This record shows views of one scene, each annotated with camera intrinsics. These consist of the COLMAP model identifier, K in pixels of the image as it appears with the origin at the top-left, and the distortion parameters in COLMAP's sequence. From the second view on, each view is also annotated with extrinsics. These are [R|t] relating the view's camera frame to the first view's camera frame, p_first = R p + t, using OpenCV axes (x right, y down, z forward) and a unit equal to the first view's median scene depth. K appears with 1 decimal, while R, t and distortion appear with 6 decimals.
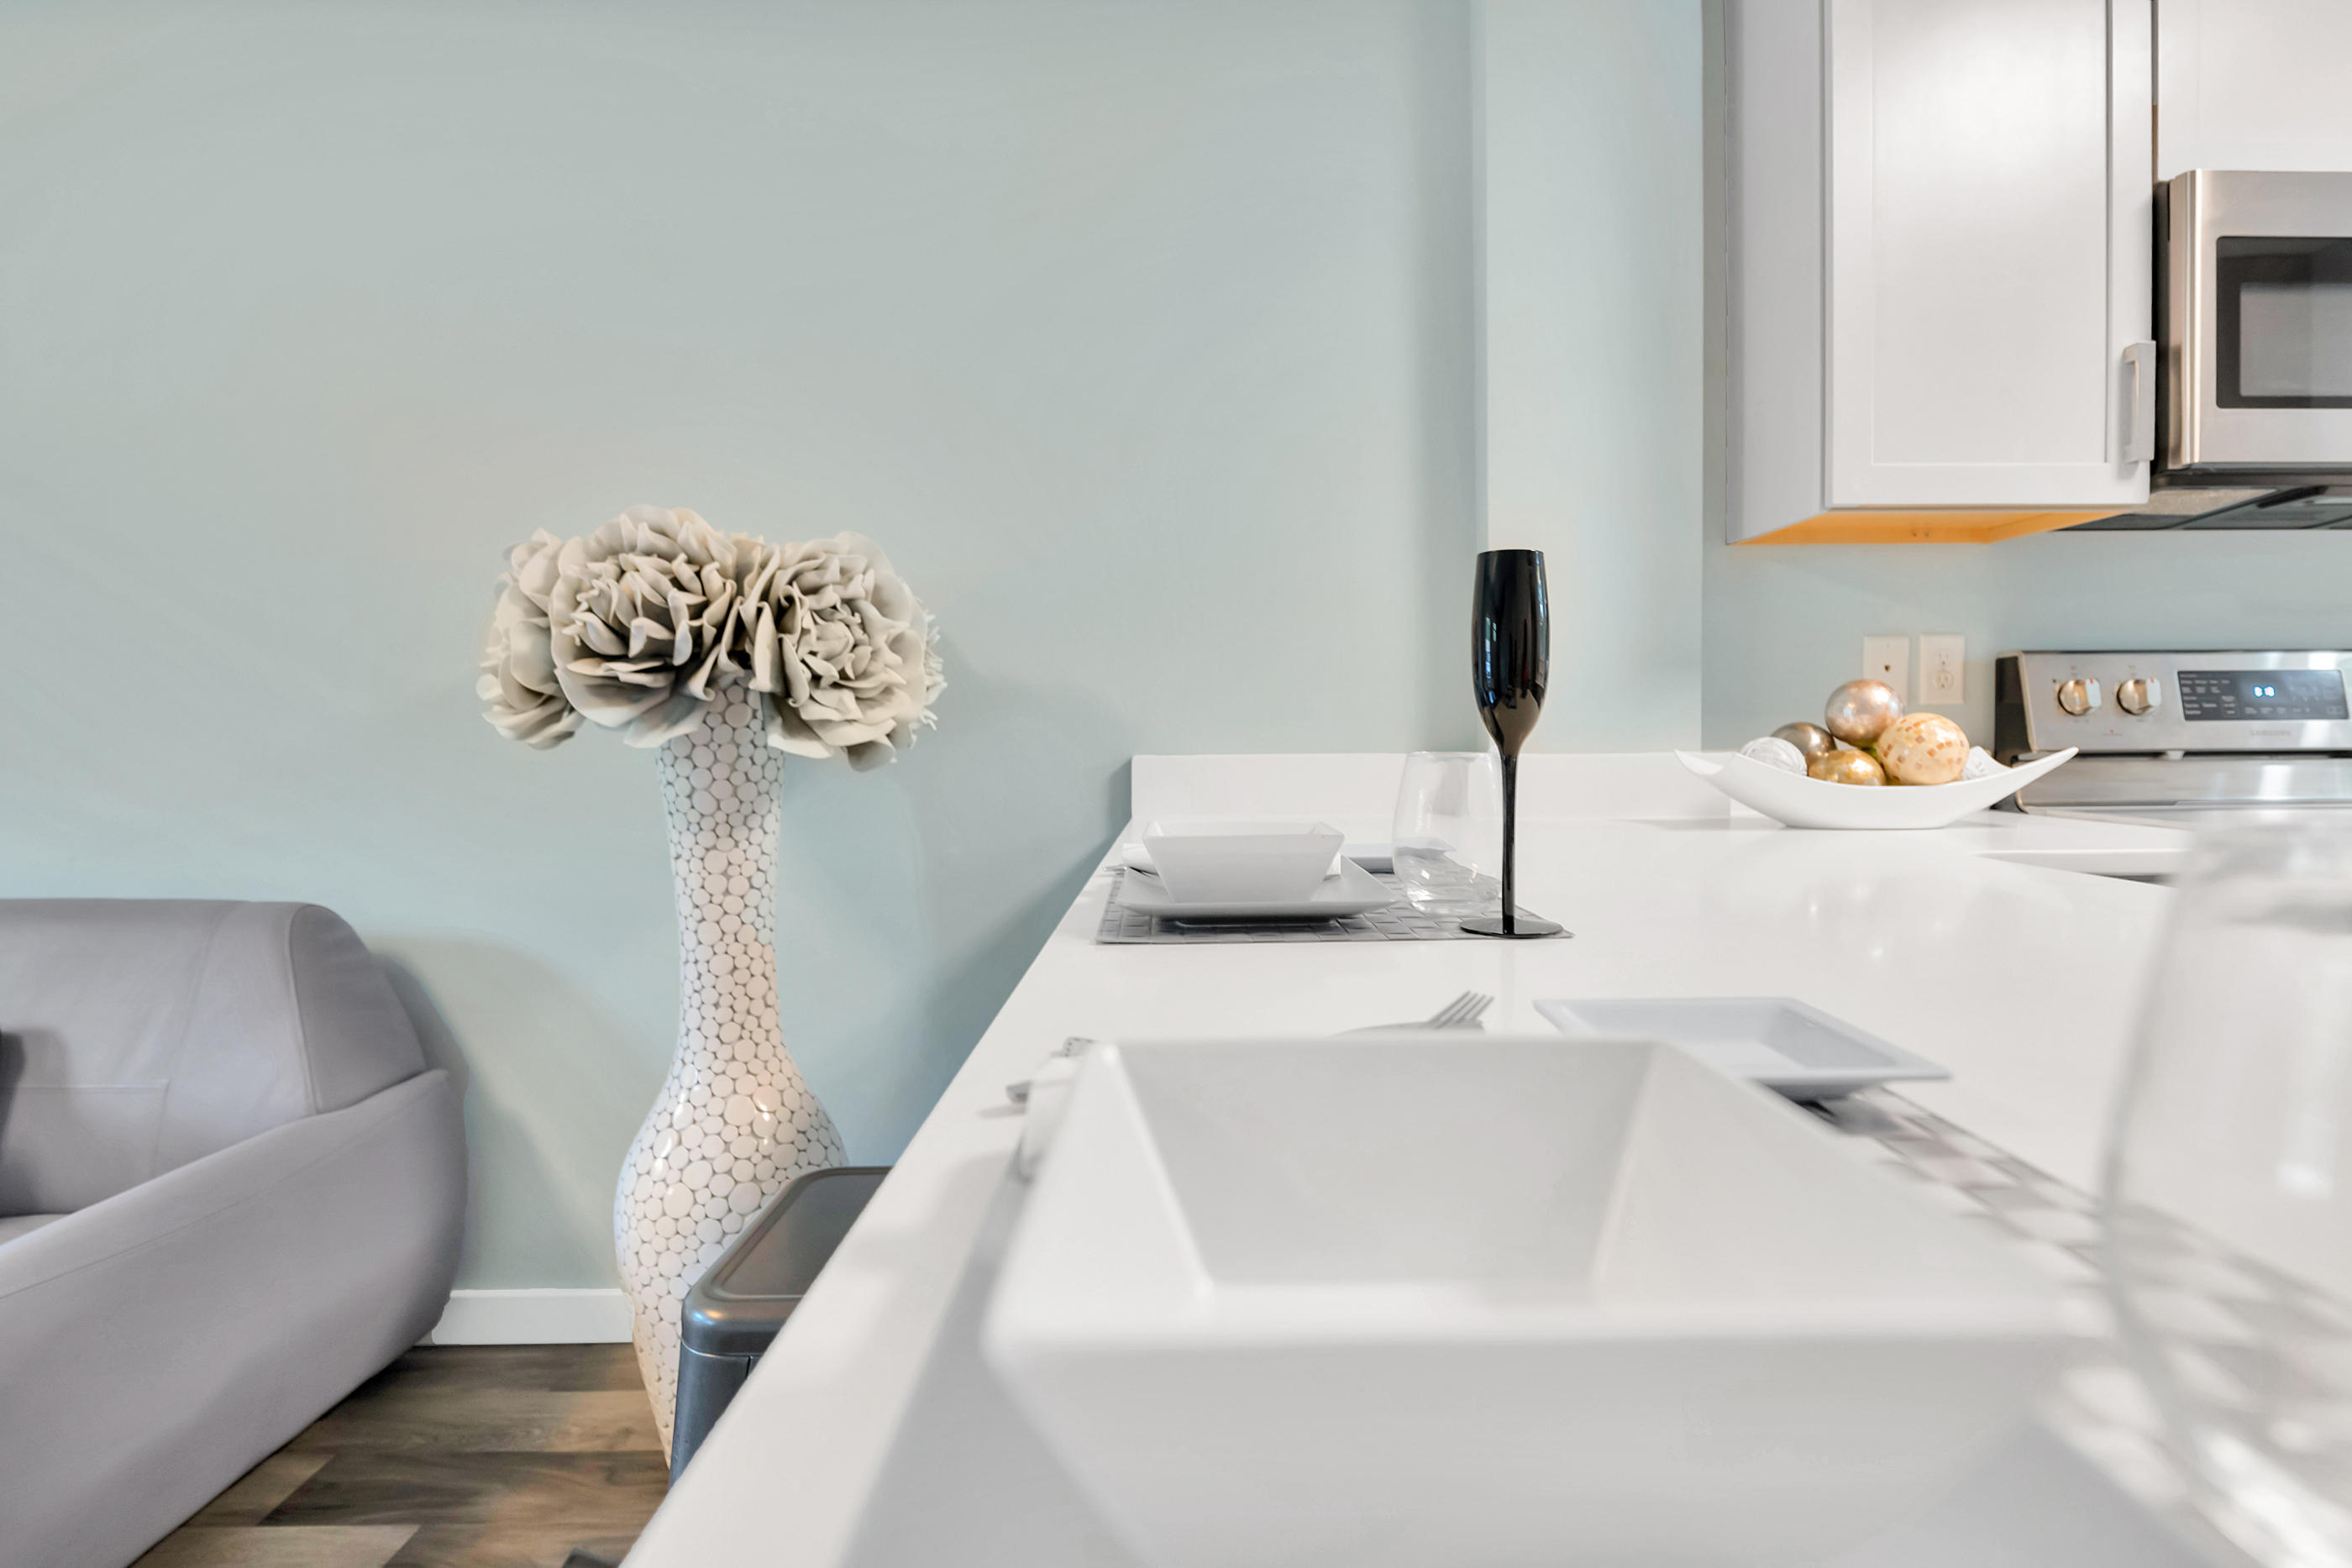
lens RADIAL K [[1165.4, 0, 1183.3], [0, 1165.4, 768.2], [0, 0, 1]] dist [-0.001902, -0.000229]
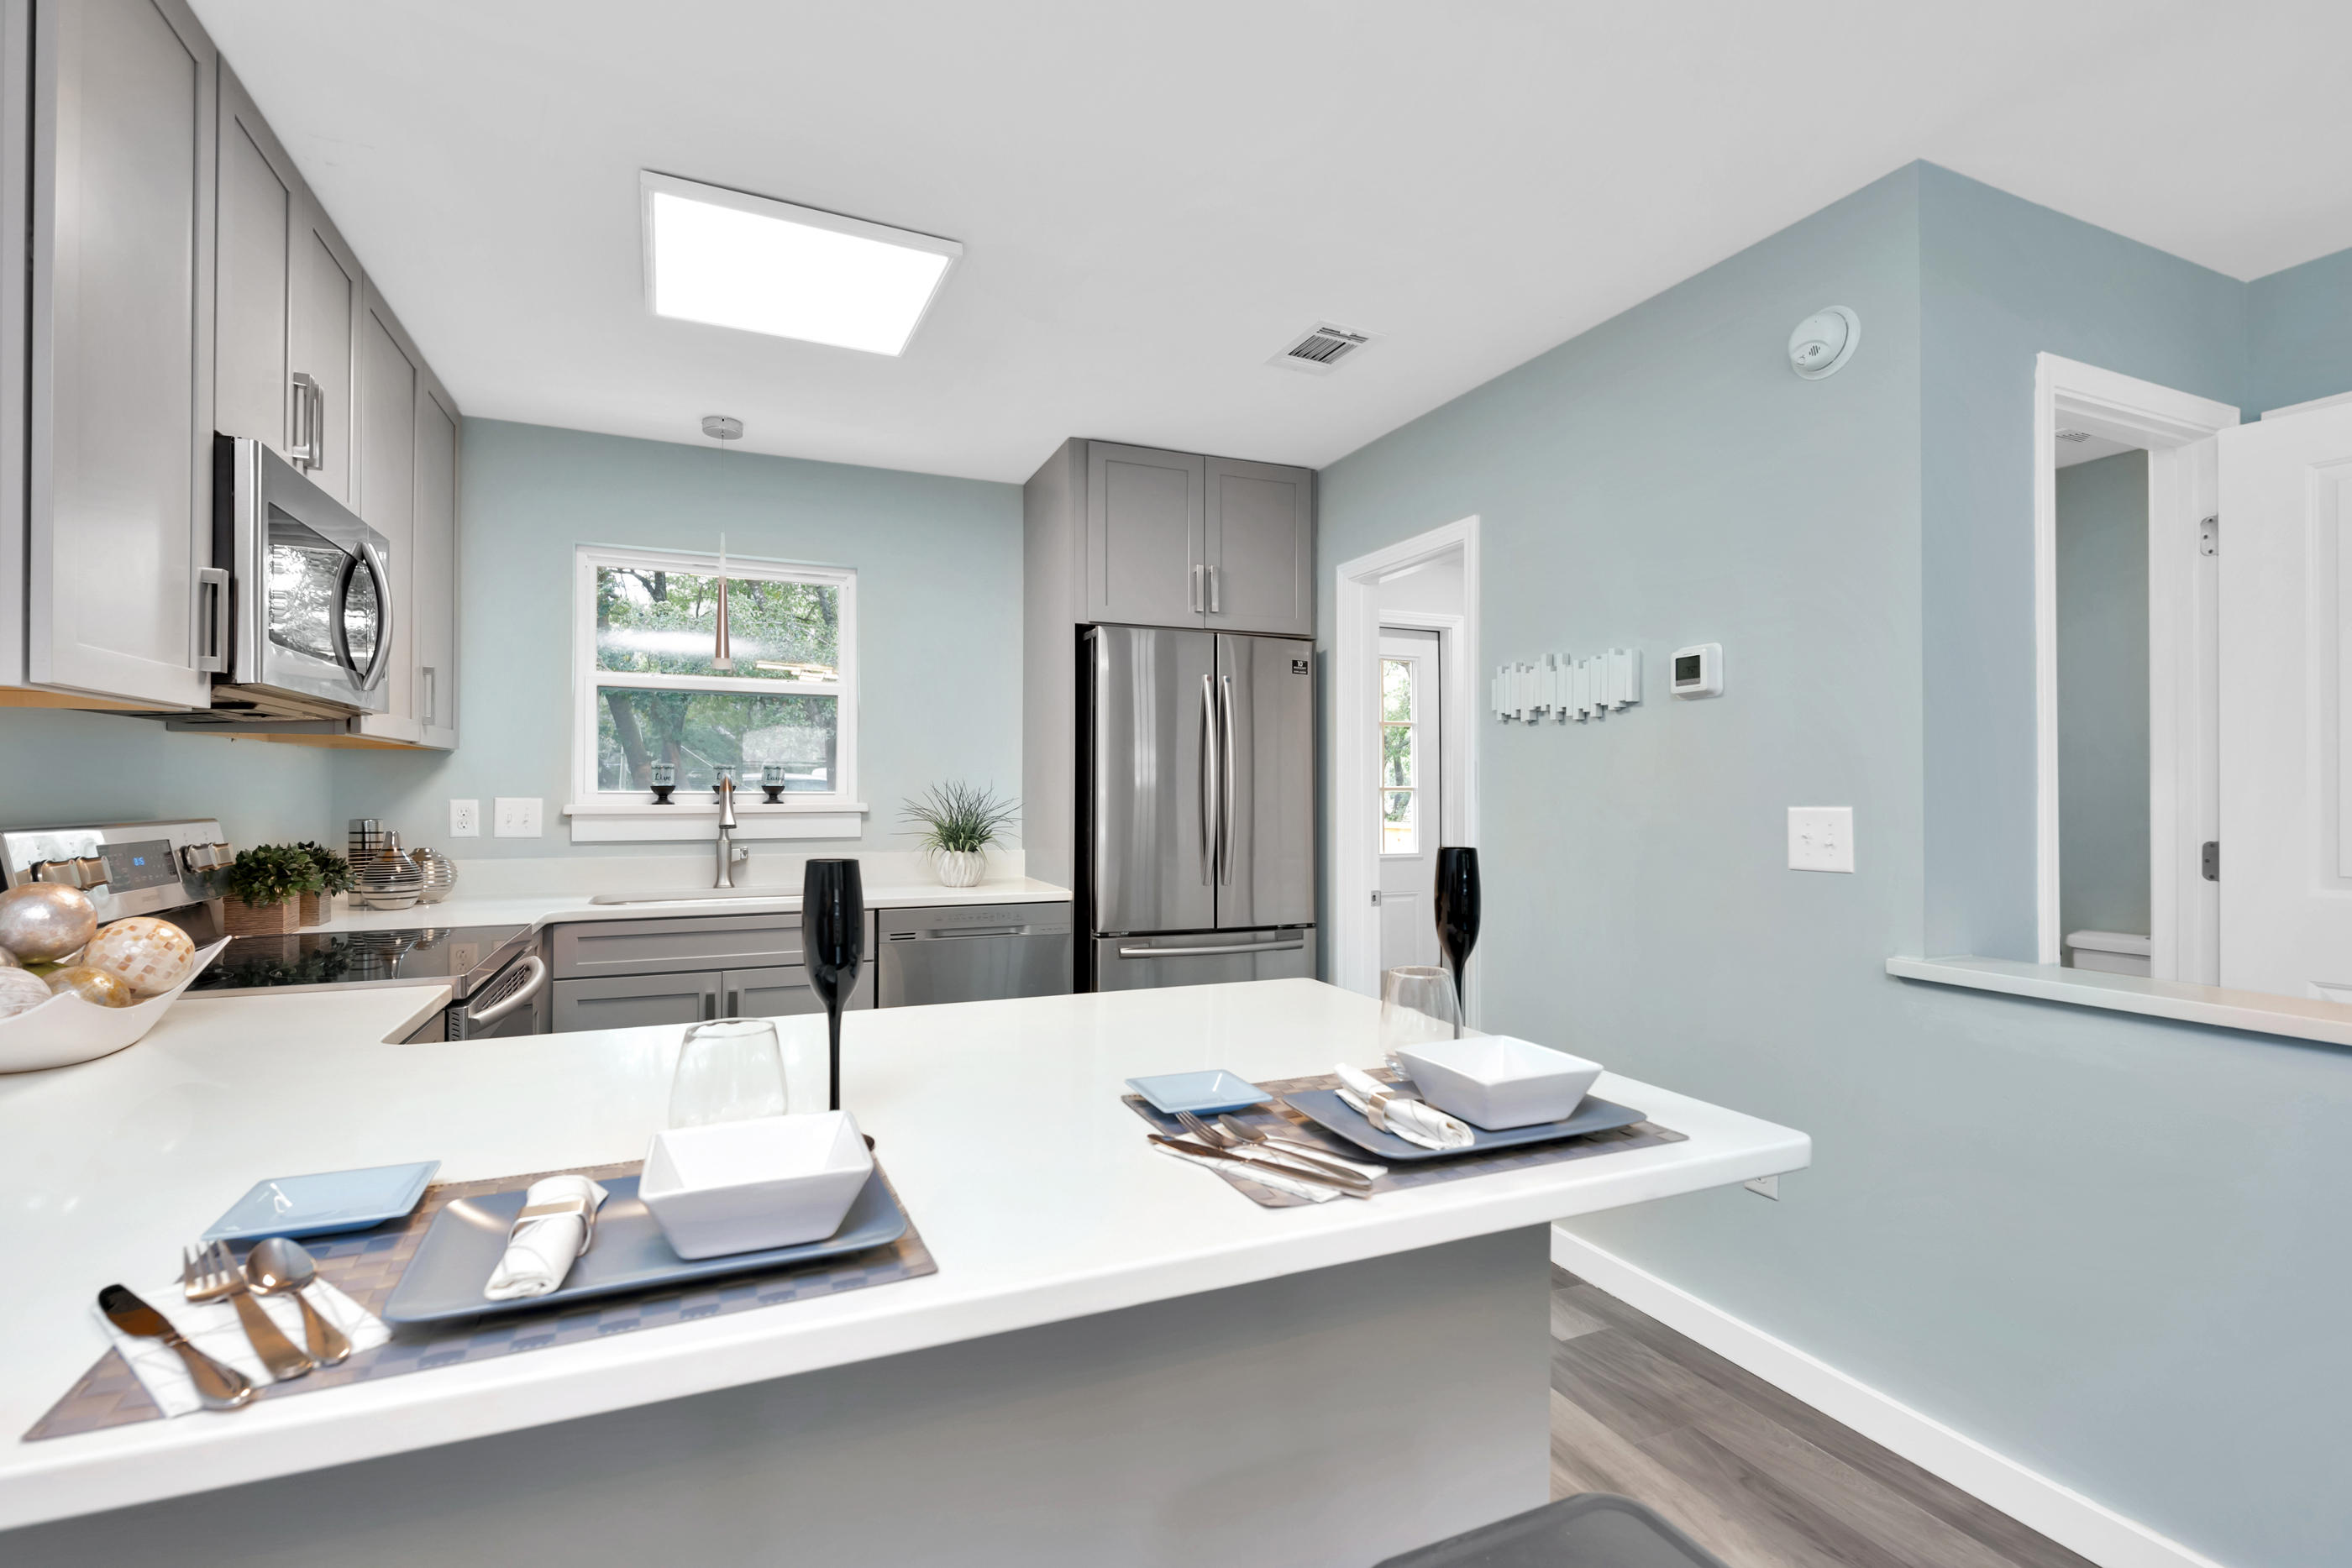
lens RADIAL K [[1078.4, 0, 1176.0], [0, 1078.4, 784.0], [0, 0, 1]] dist [0.003261, 0.000530]
pose [[-0.412116, 0.011614, 0.911058, -0.512012], [0.025714, 0.999669, -0.001112, -0.132874], [-0.910769, 0.022969, -0.412278, 0.600951]]
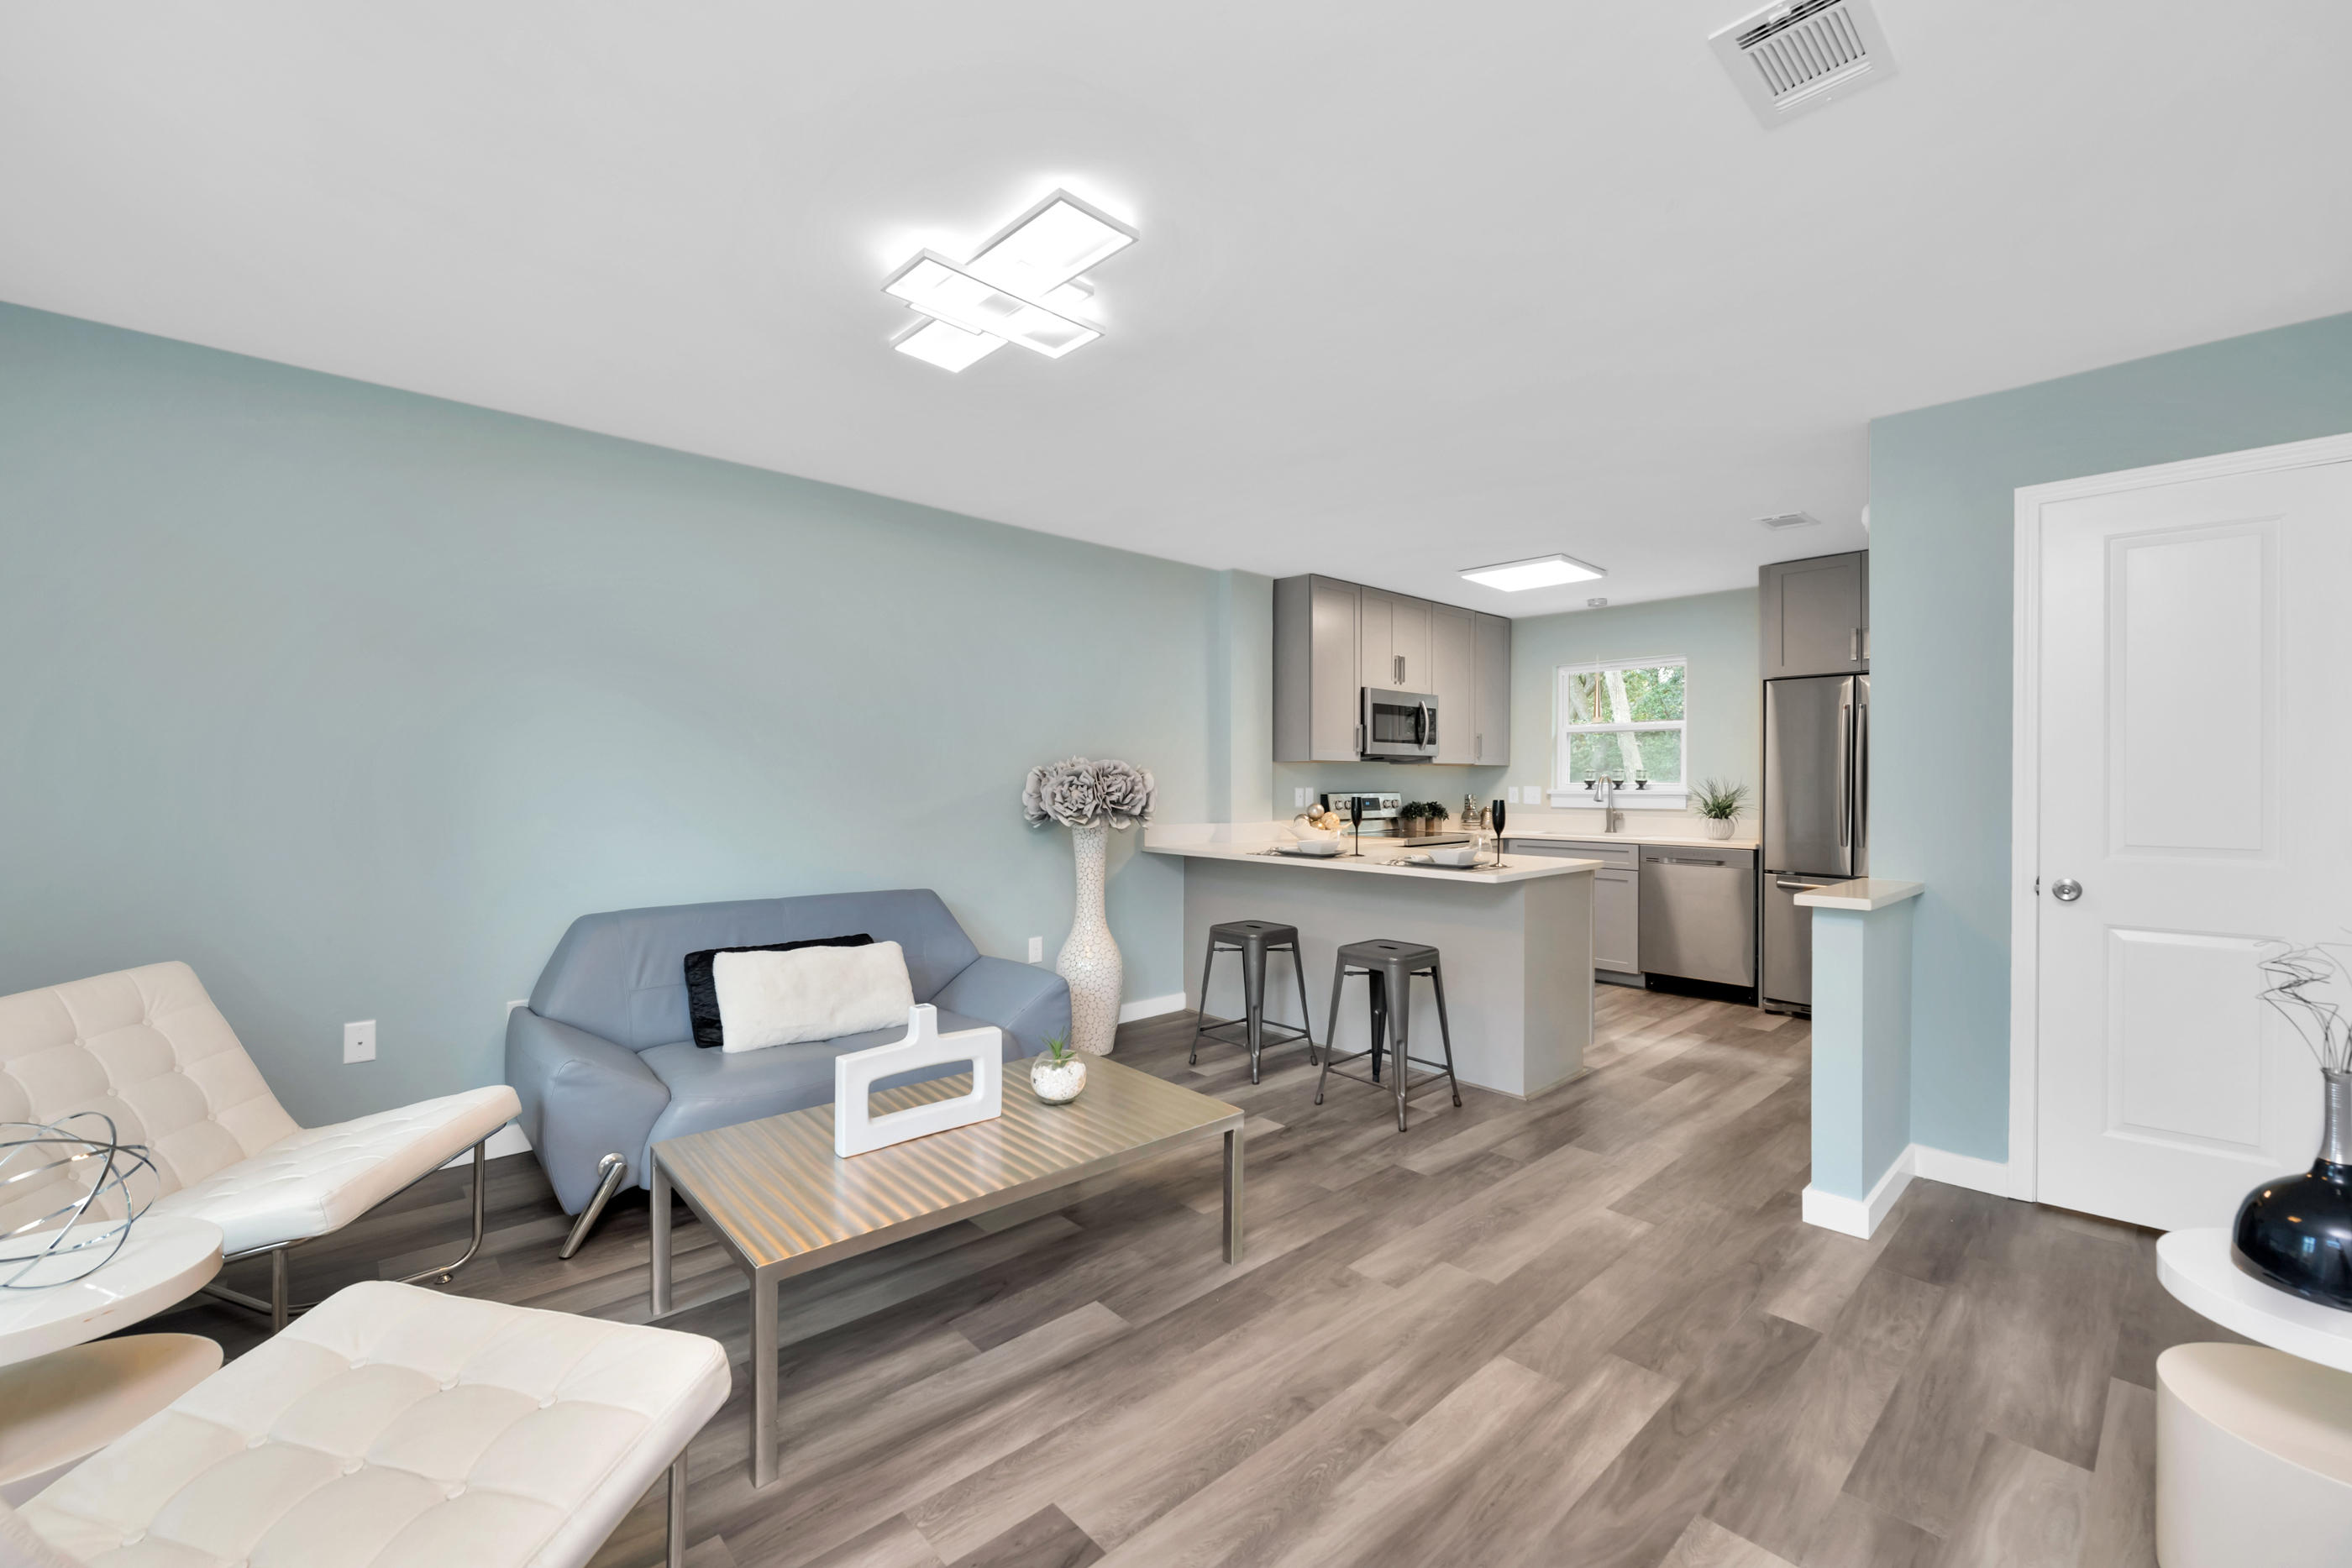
lens RADIAL K [[1002.5, 0, 1149.3], [0, 1002.5, 780.4], [0, 0, 1]] dist [-0.000974, -0.007196]
pose [[0.740260, 0.007380, 0.672280, -2.223807], [0.012887, 0.999600, -0.025162, -0.079596], [-0.672197, 0.027290, 0.739869, -1.195995]]
